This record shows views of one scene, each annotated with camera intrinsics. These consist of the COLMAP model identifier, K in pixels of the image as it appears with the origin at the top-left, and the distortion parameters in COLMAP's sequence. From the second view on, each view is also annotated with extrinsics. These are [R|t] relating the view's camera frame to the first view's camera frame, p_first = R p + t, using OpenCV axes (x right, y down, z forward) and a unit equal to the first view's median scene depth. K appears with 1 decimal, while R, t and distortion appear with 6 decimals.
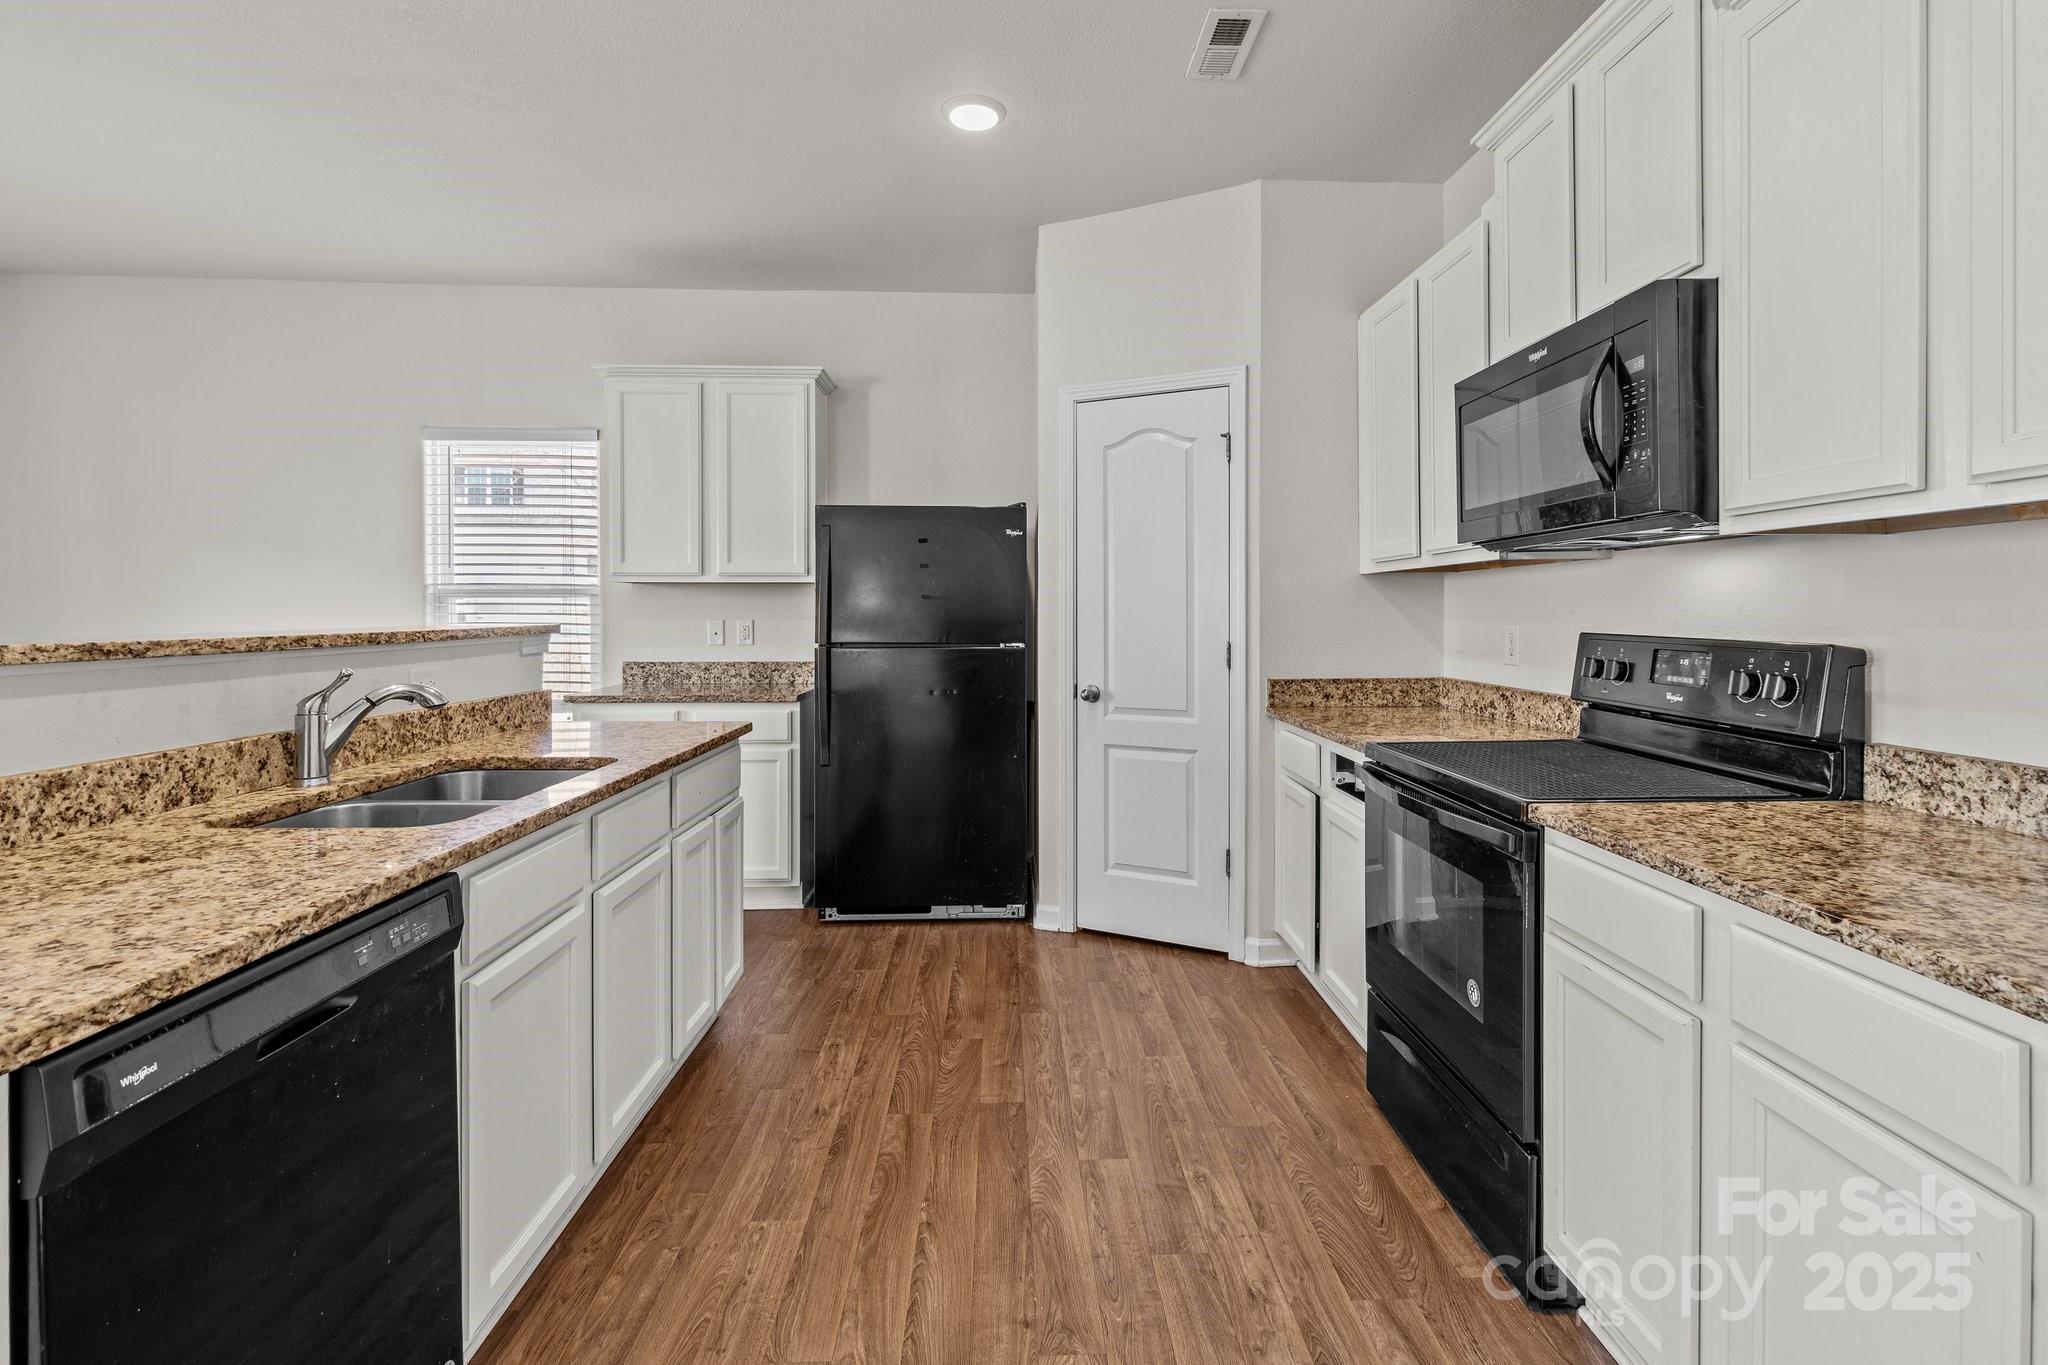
lens RADIAL K [[956.1, 0, 1049.2], [0, 956.1, 615.4], [0, 0, 1]] dist [0.001236, 0.000110]
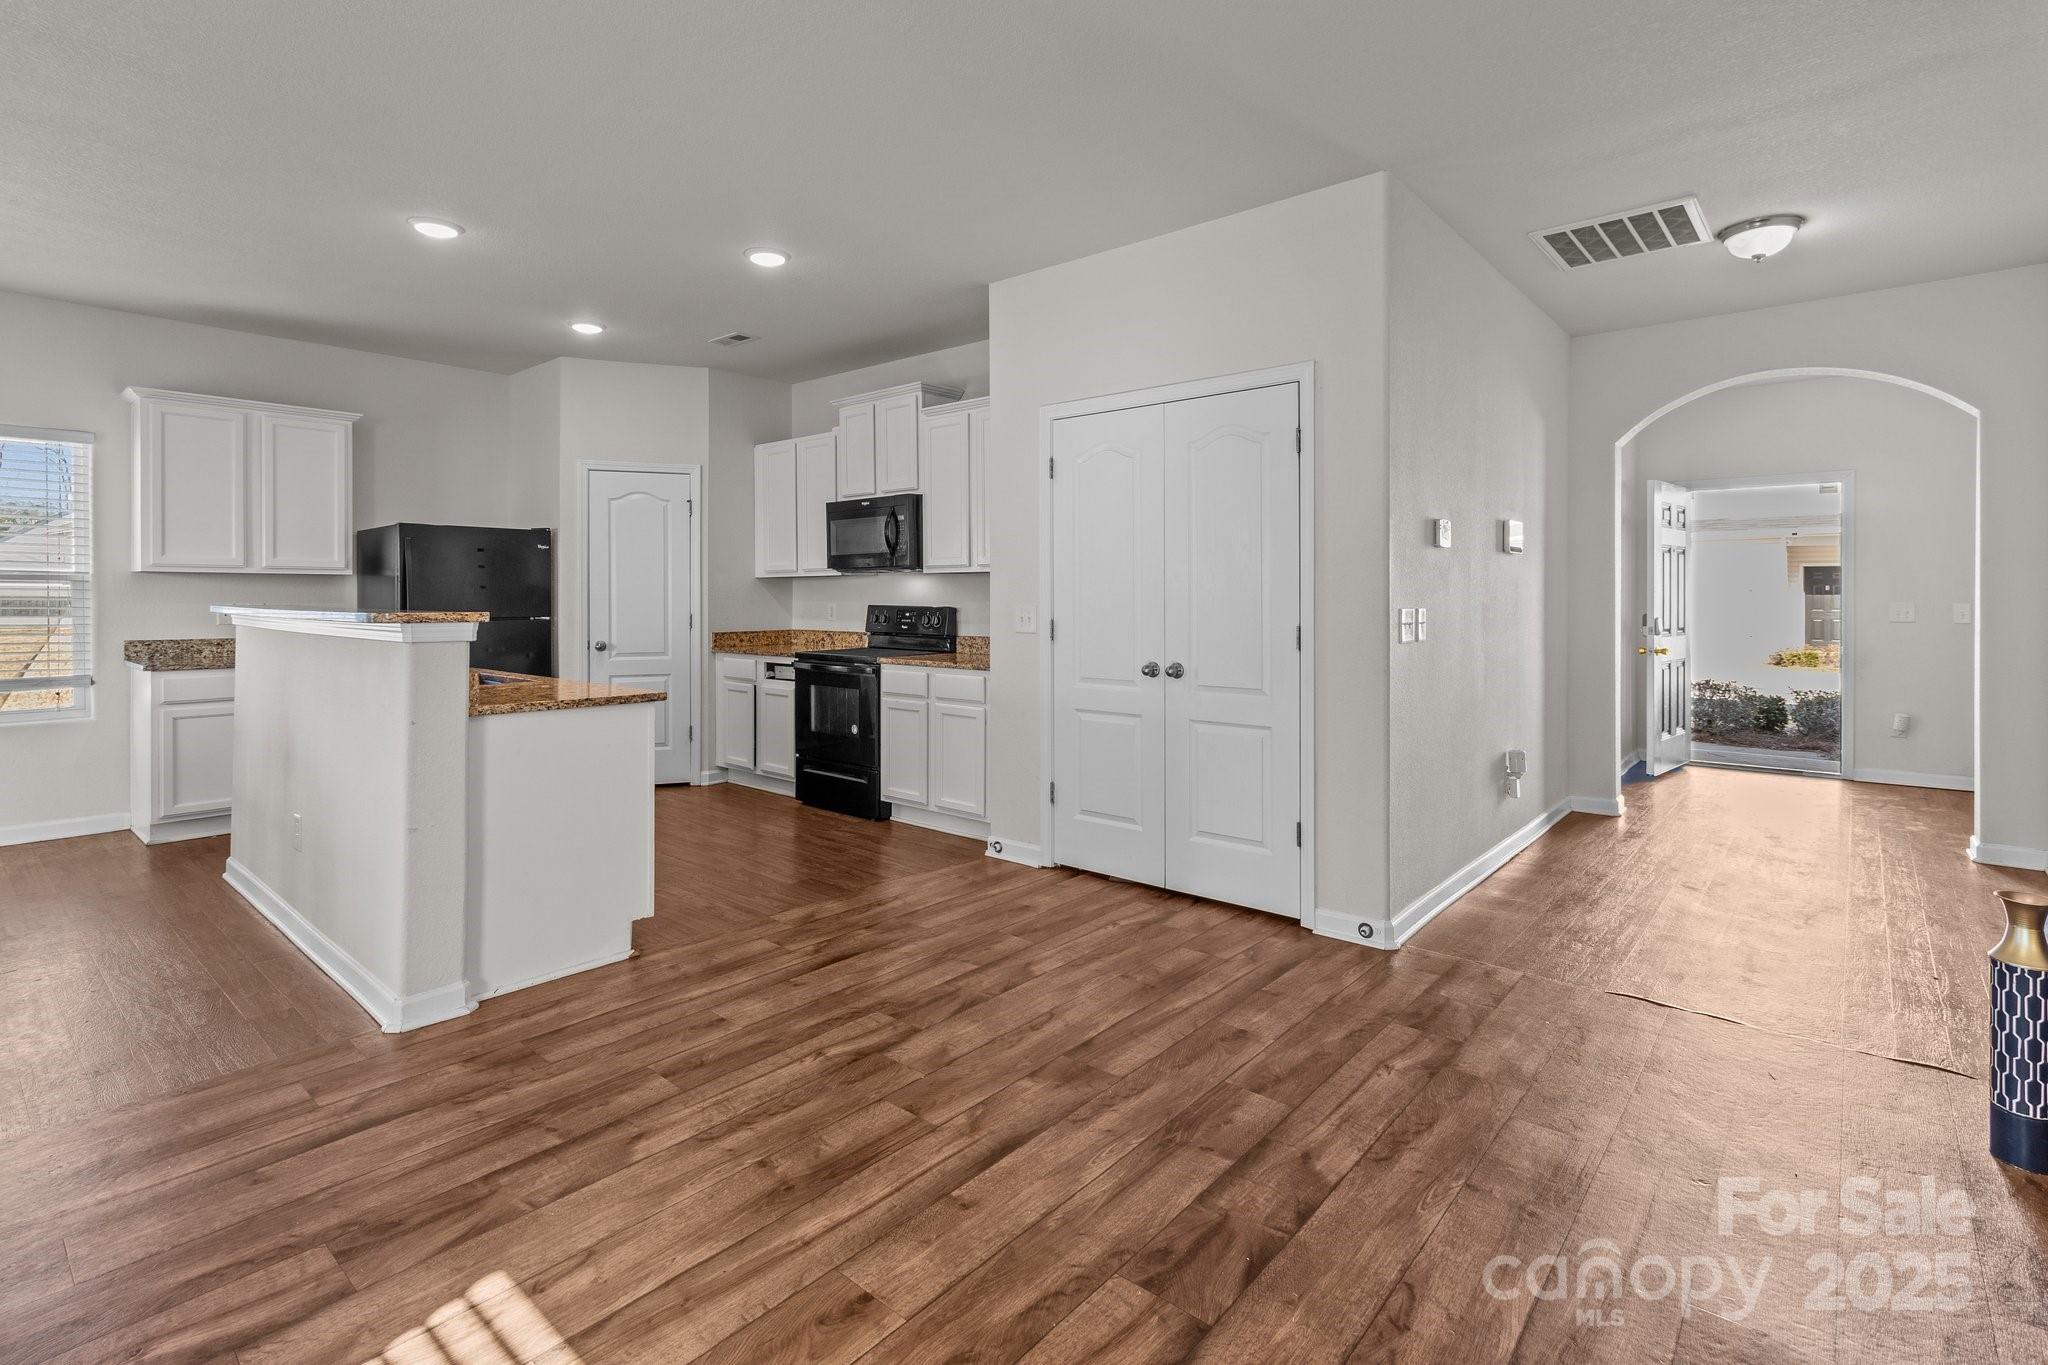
lens RADIAL K [[962.0, 0, 1048.3], [0, 962.0, 603.9], [0, 0, 1]] dist [0.000607, -0.000348]
pose [[0.678264, -0.005103, 0.734801, -0.917207], [0.002037, 0.999985, 0.005065, 0.002337], [-0.734815, -0.001938, 0.678264, -0.993012]]
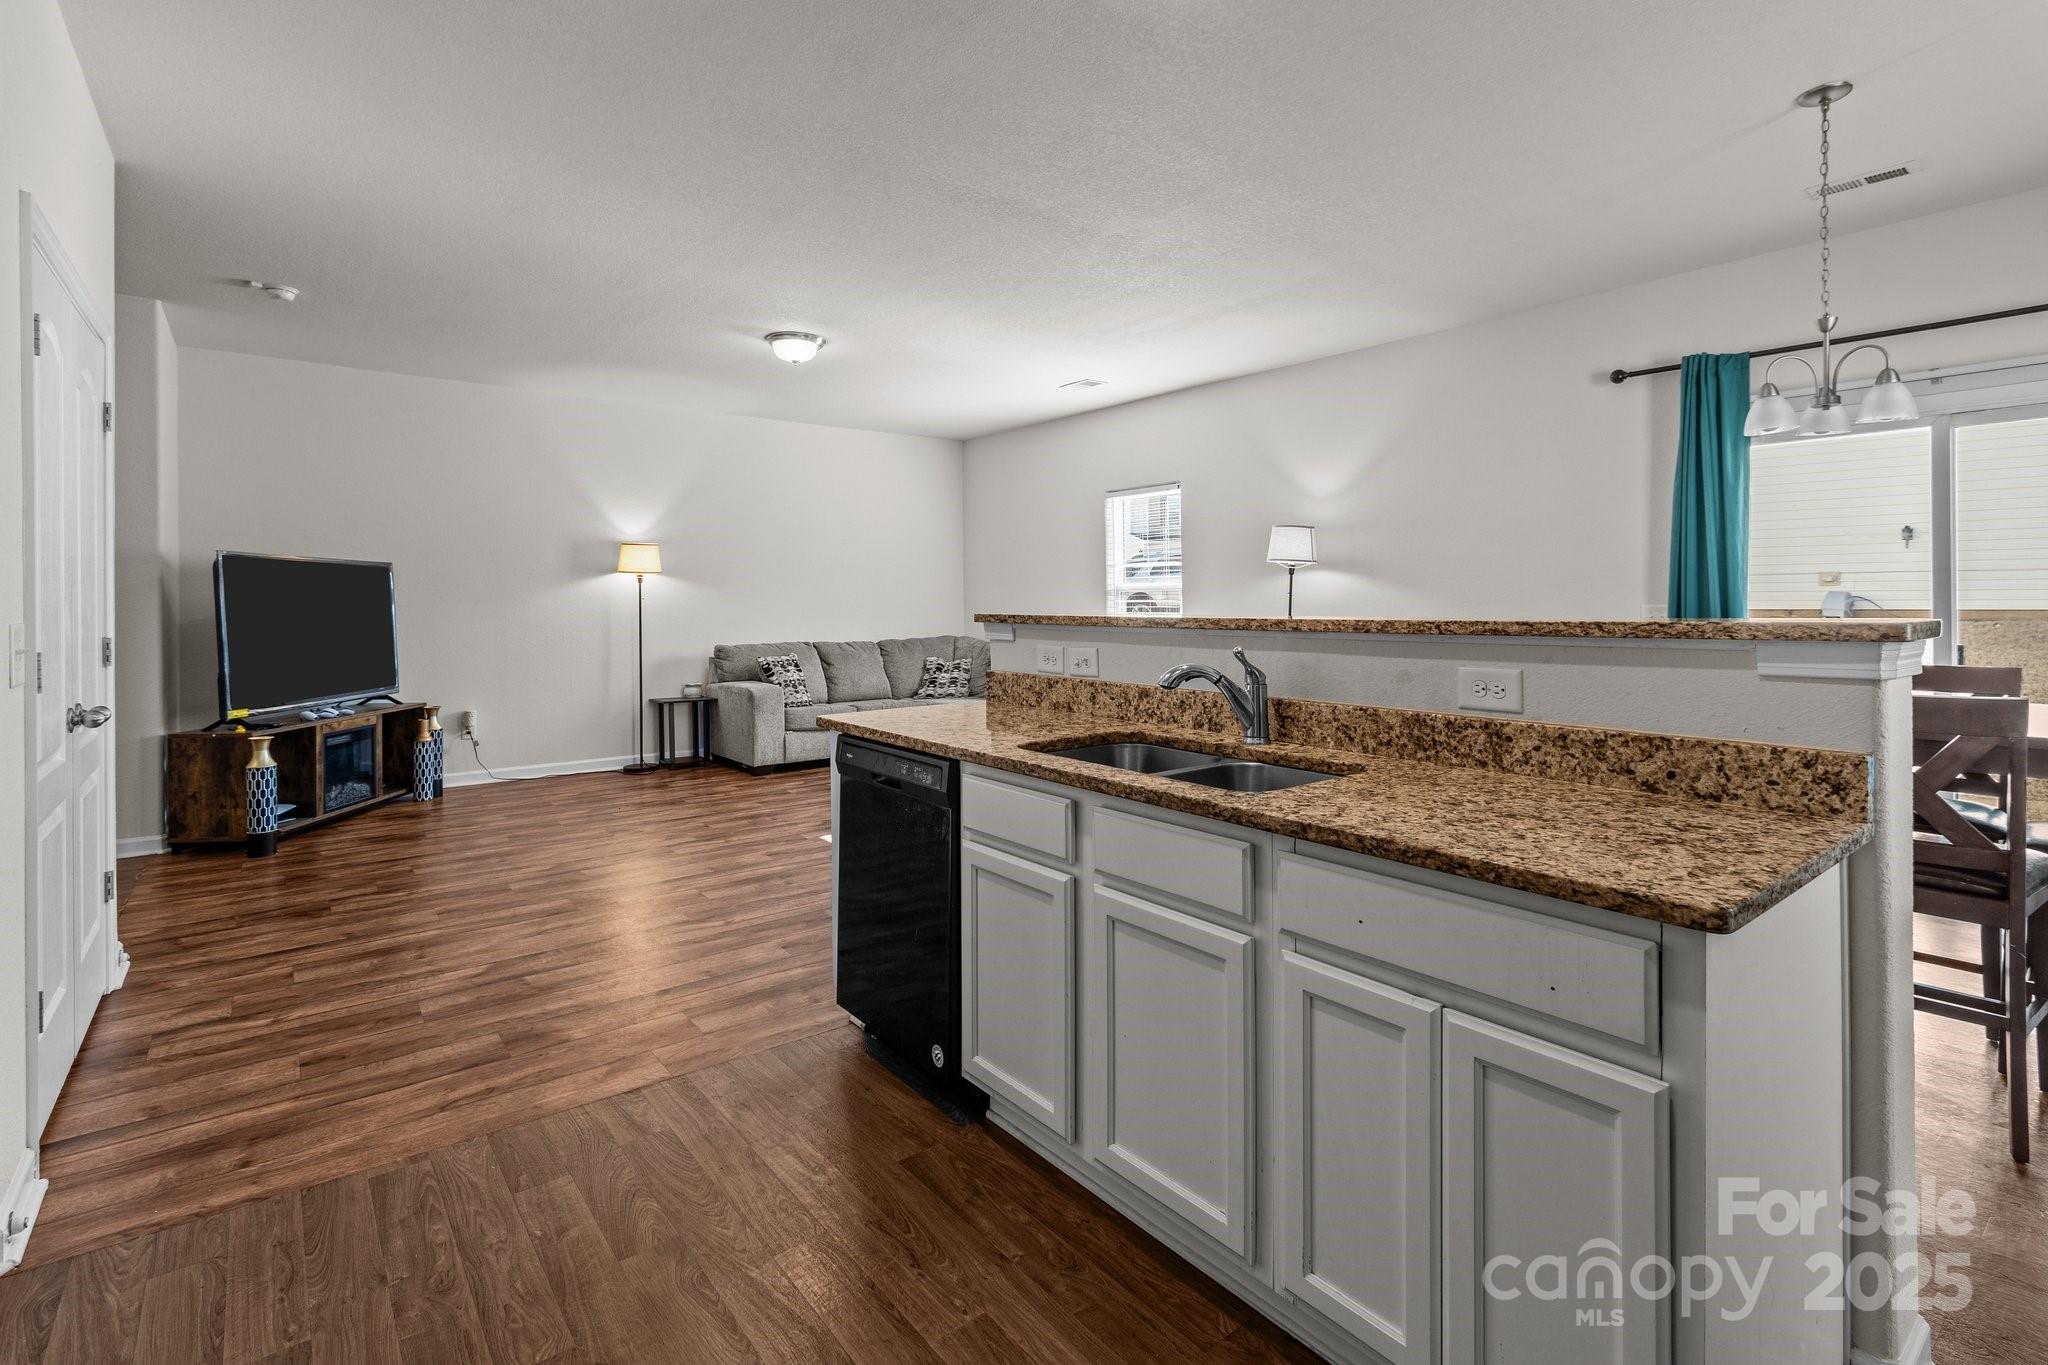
lens RADIAL K [[962.0, 0, 1048.3], [0, 962.0, 603.9], [0, 0, 1]] dist [0.000607, -0.000348]
pose [[-0.805765, 0.005173, -0.592213, 0.111056], [0.001422, 0.999976, 0.006800, -0.004747], [0.592234, 0.004637, -0.805753, 1.277610]]
